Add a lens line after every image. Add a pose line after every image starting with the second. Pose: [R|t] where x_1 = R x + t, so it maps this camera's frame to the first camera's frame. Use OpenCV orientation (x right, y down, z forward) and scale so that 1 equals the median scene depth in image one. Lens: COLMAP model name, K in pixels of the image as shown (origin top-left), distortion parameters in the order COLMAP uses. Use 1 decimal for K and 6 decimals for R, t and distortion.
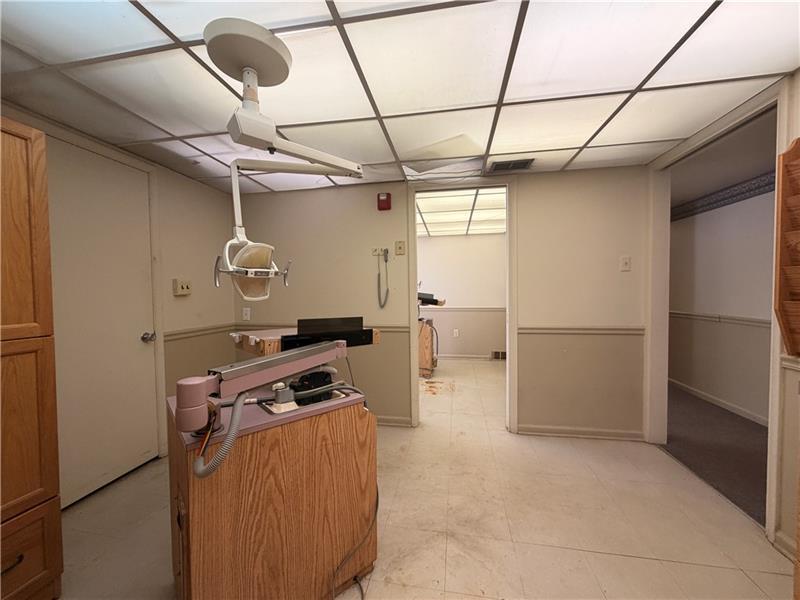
lens RADIAL K [[321.6, 0, 396.4], [0, 321.6, 305.1], [0, 0, 1]] dist [-0.000781, -0.000348]
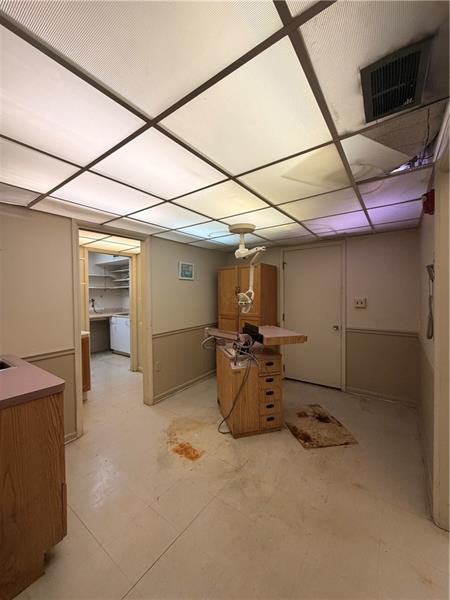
lens RADIAL K [[241.2, 0, 224.6], [0, 241.2, 300.3], [0, 0, 1]] dist [-0.000781, -0.000348]
pose [[-0.460647, 0.041993, -0.886590, 0.925433], [-0.005593, 0.998723, 0.050210, -0.150429], [0.887566, 0.028088, -0.459824, 1.101938]]
